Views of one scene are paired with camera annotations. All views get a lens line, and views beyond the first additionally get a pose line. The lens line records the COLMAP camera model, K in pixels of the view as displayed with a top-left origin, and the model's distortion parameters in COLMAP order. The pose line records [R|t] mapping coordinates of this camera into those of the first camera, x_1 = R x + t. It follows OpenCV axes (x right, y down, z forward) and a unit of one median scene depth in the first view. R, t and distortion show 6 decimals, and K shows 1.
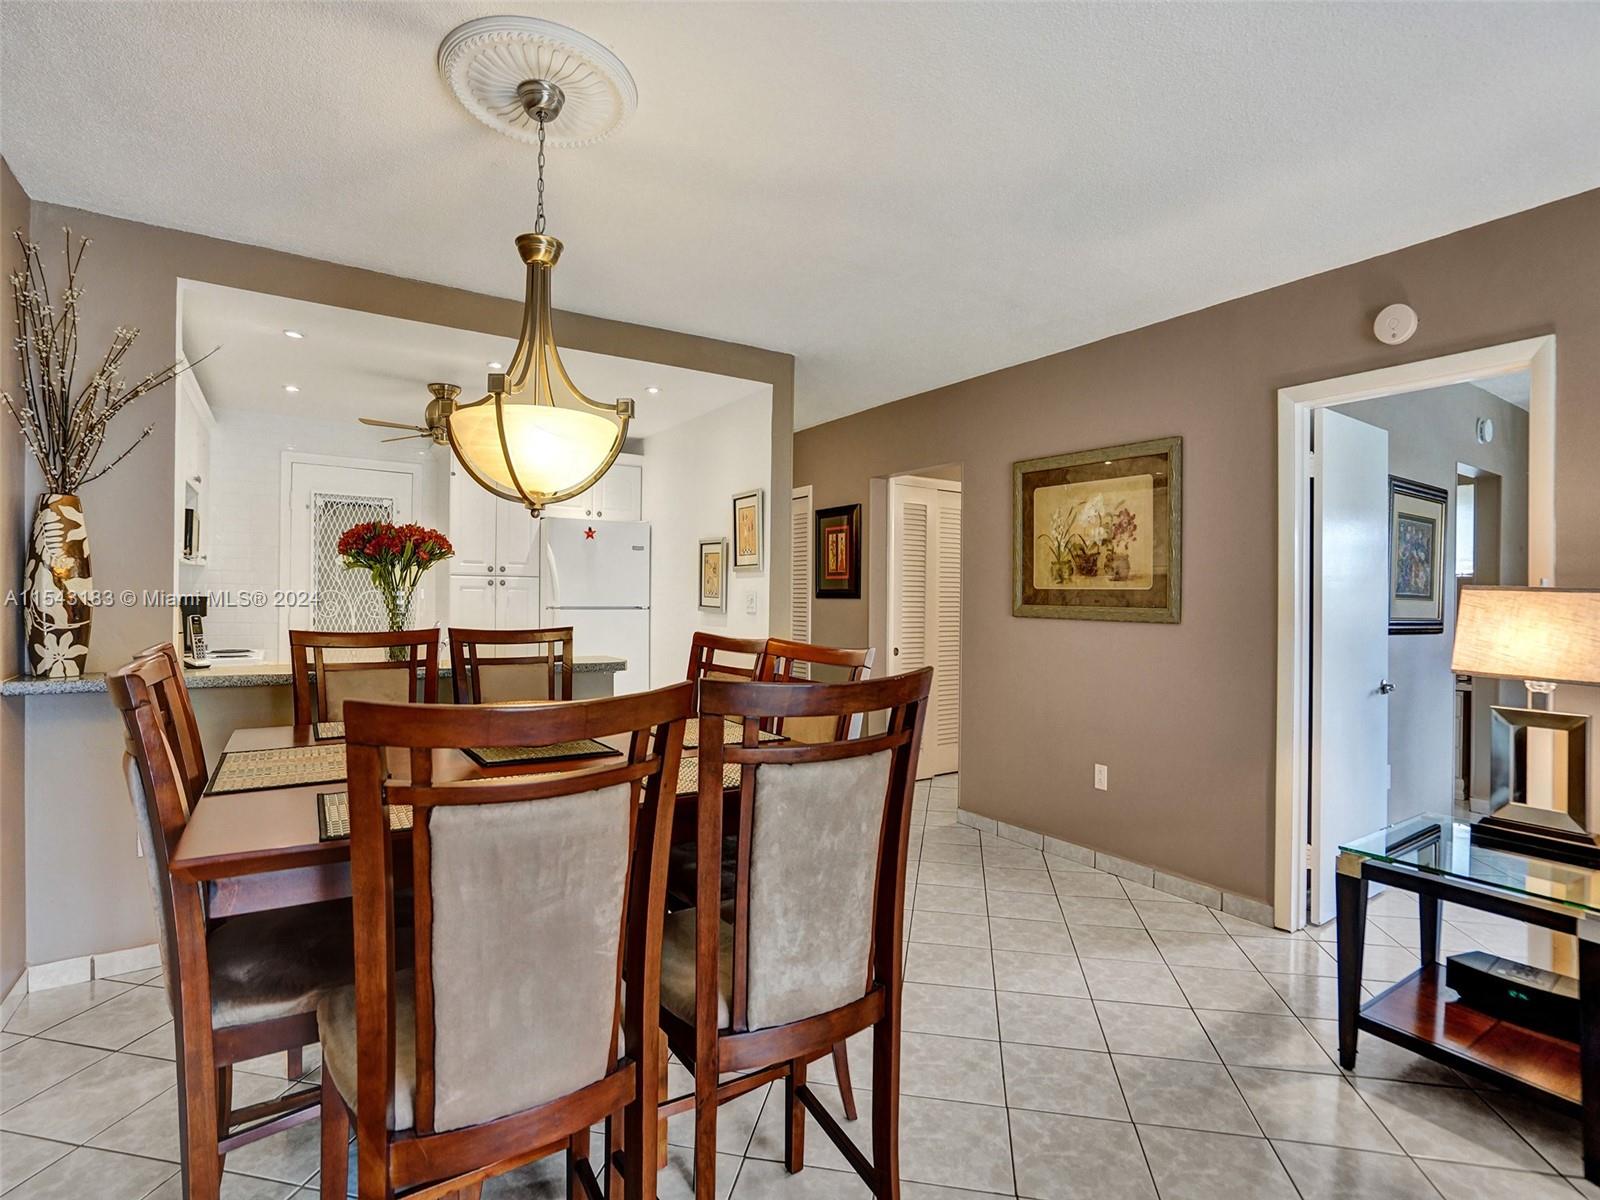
lens RADIAL K [[783.6, 0, 797.7], [0, 783.6, 600.4], [0, 0, 1]] dist [-0.036199, 0.008920]
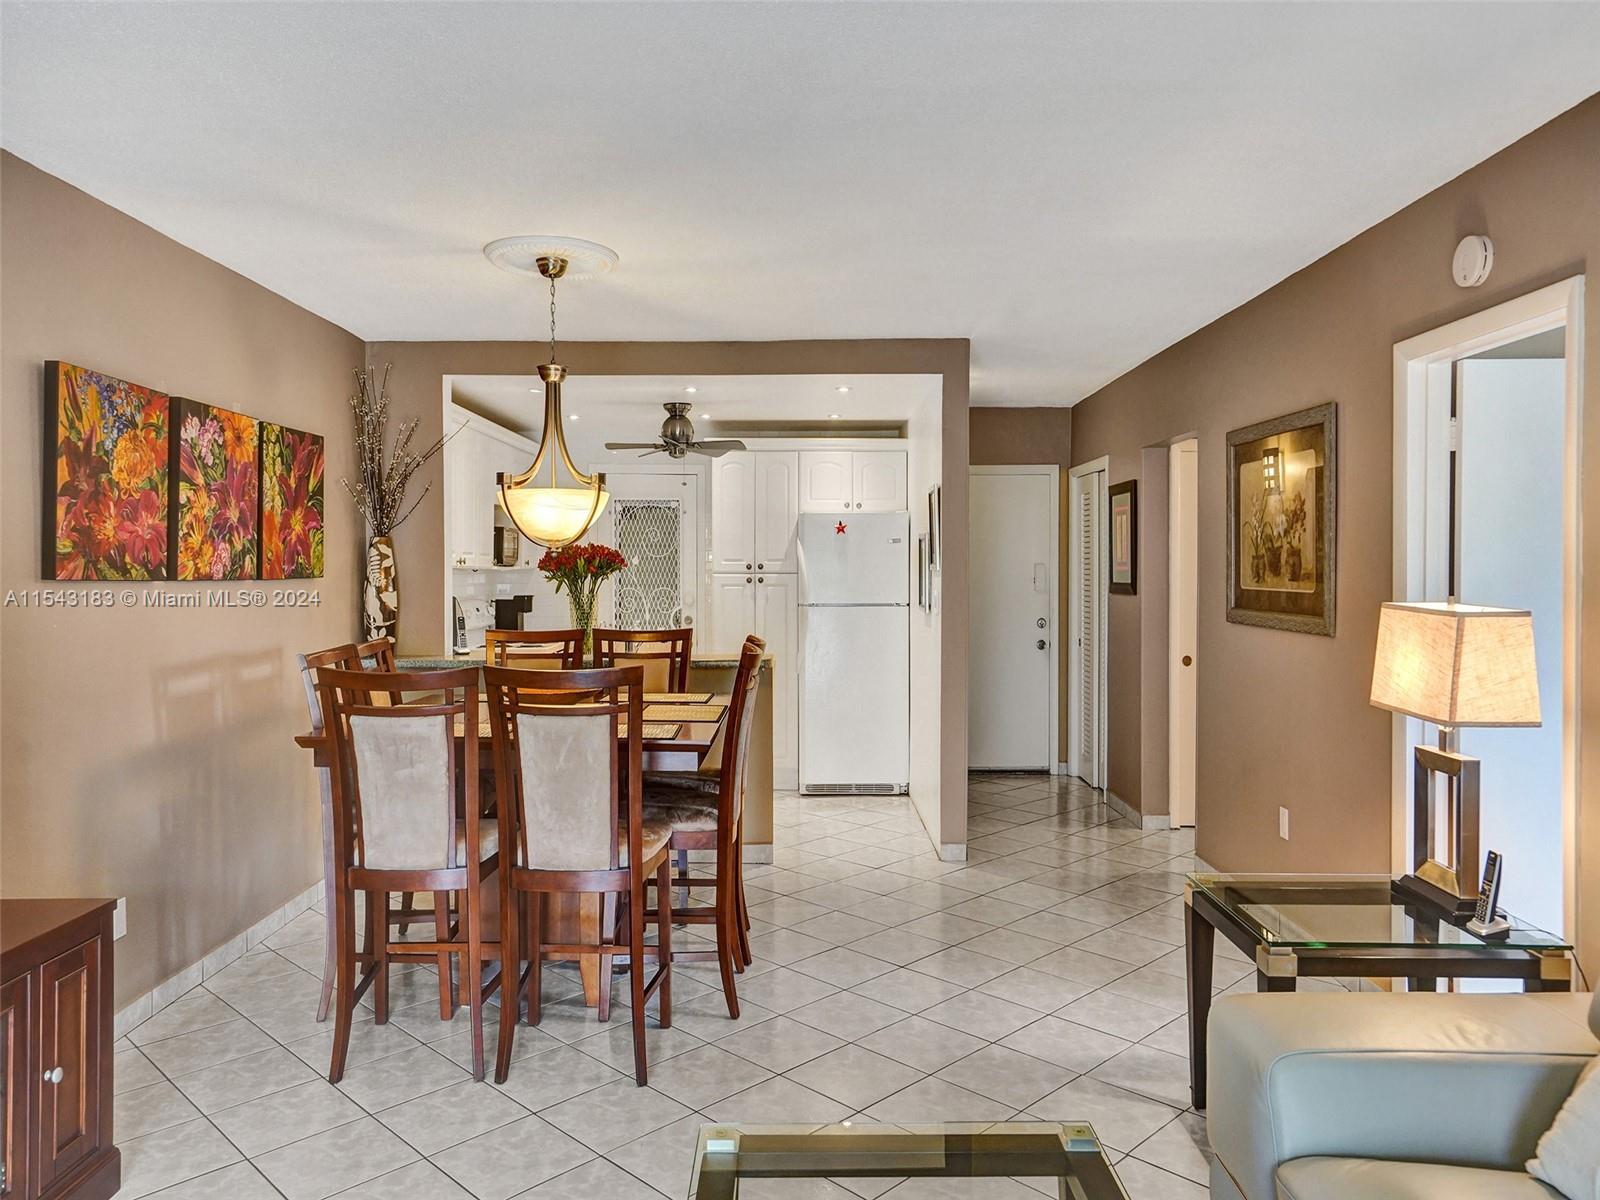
lens RADIAL K [[1122.8, 0, 784.7], [0, 1122.8, 597.0], [0, 0, 1]] dist [-0.017261, 0.012670]
pose [[0.829403, 0.002235, -0.558646, 0.659743], [0.008389, 0.999829, 0.016454, -0.034677], [0.558587, -0.018333, 0.829243, -0.276362]]
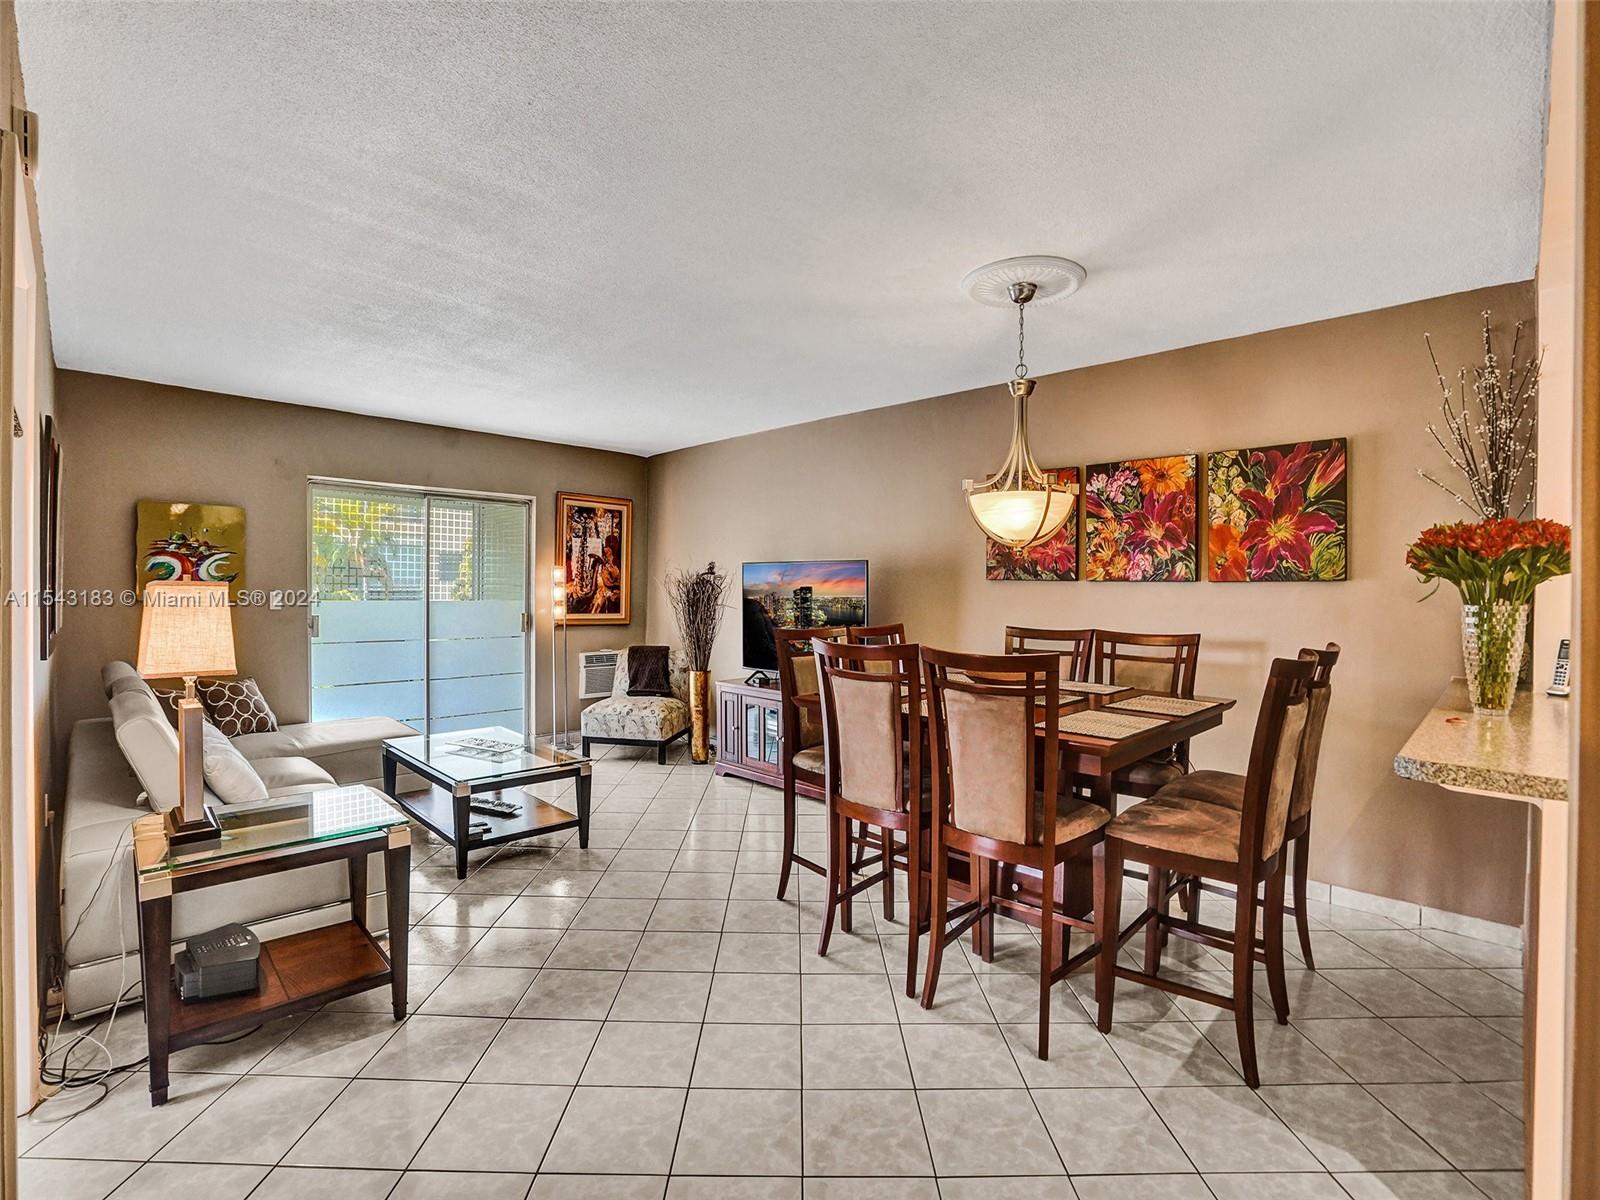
lens RADIAL K [[744.2, 0, 800.6], [0, 744.2, 592.3], [0, 0, 1]] dist [-0.045178, 0.013598]
pose [[-0.980566, -0.019232, -0.195245, 0.218653], [-0.021191, 0.999744, 0.007951, -0.019688], [0.195042, 0.011934, -0.980722, 1.331626]]
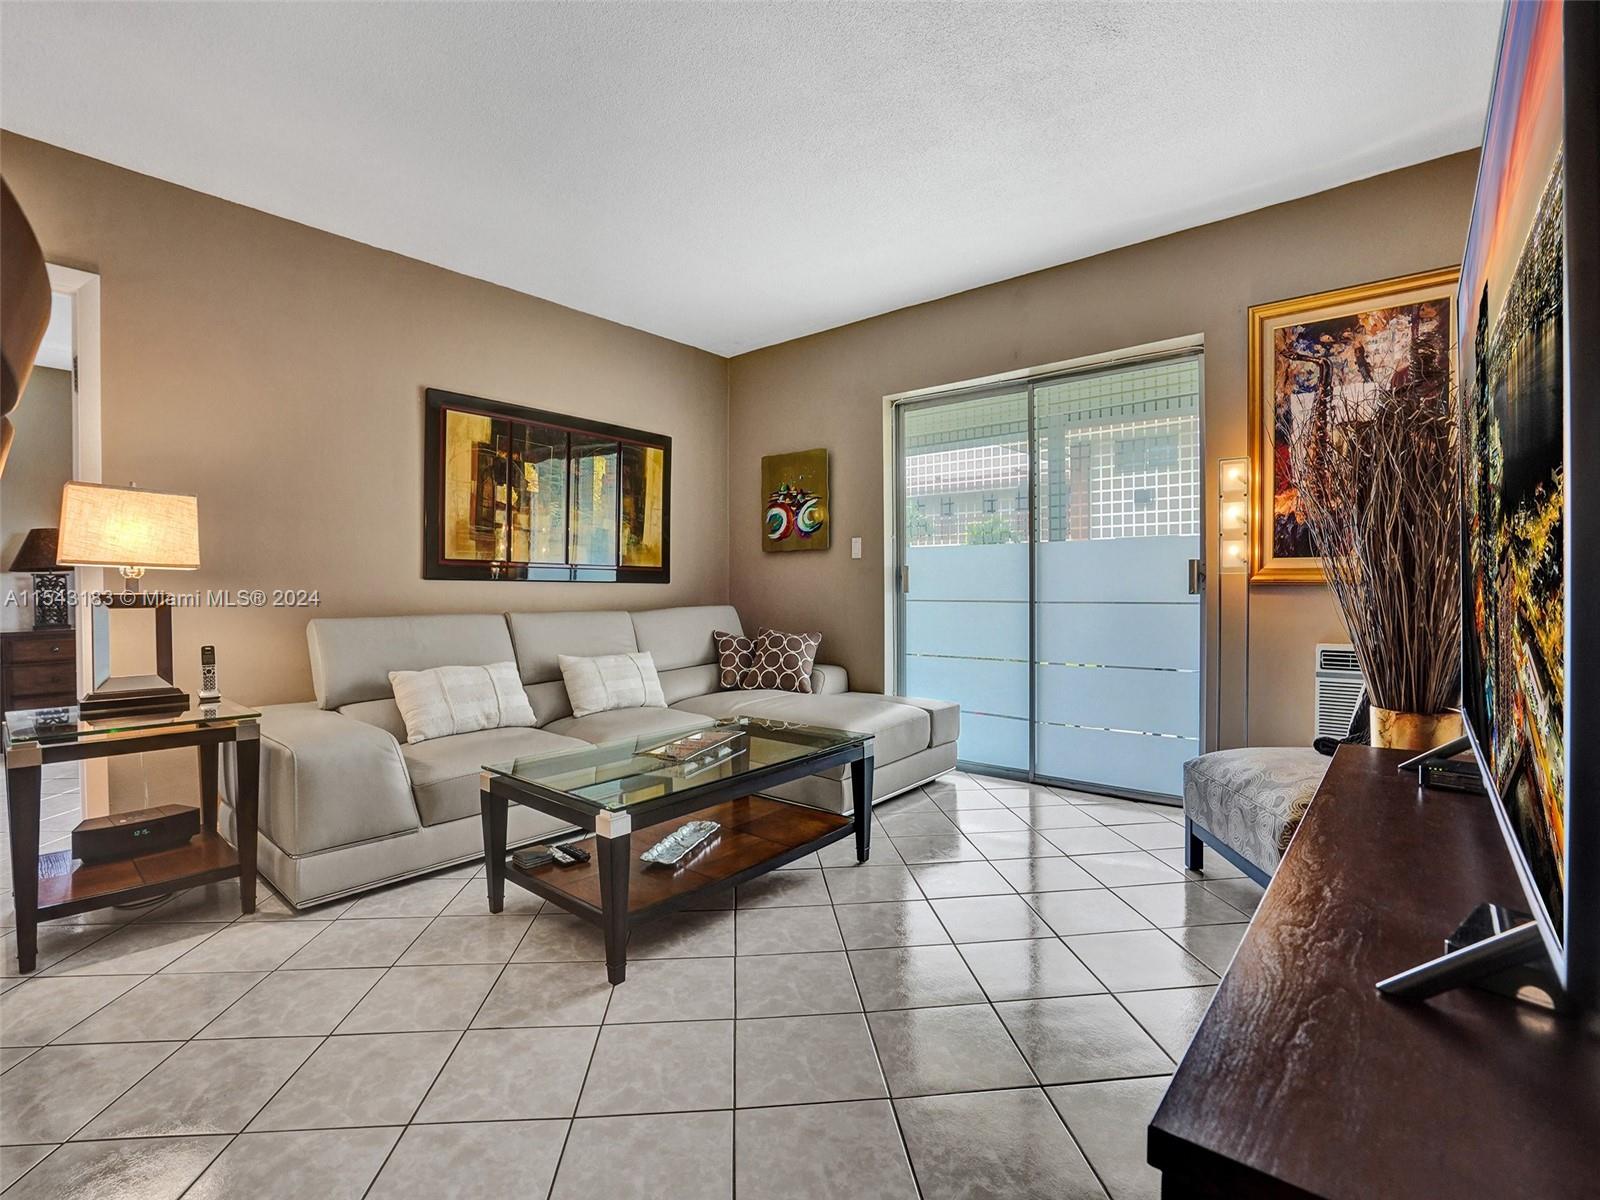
lens RADIAL K [[744.2, 0, 793.7], [0, 744.2, 596.1], [0, 0, 1]] dist [-0.045178, 0.013598]
pose [[-0.270332, -0.018285, 0.962594, -0.244799], [0.007192, 0.999753, 0.021011, 0.082877], [-0.962740, 0.012603, -0.270134, 0.195558]]
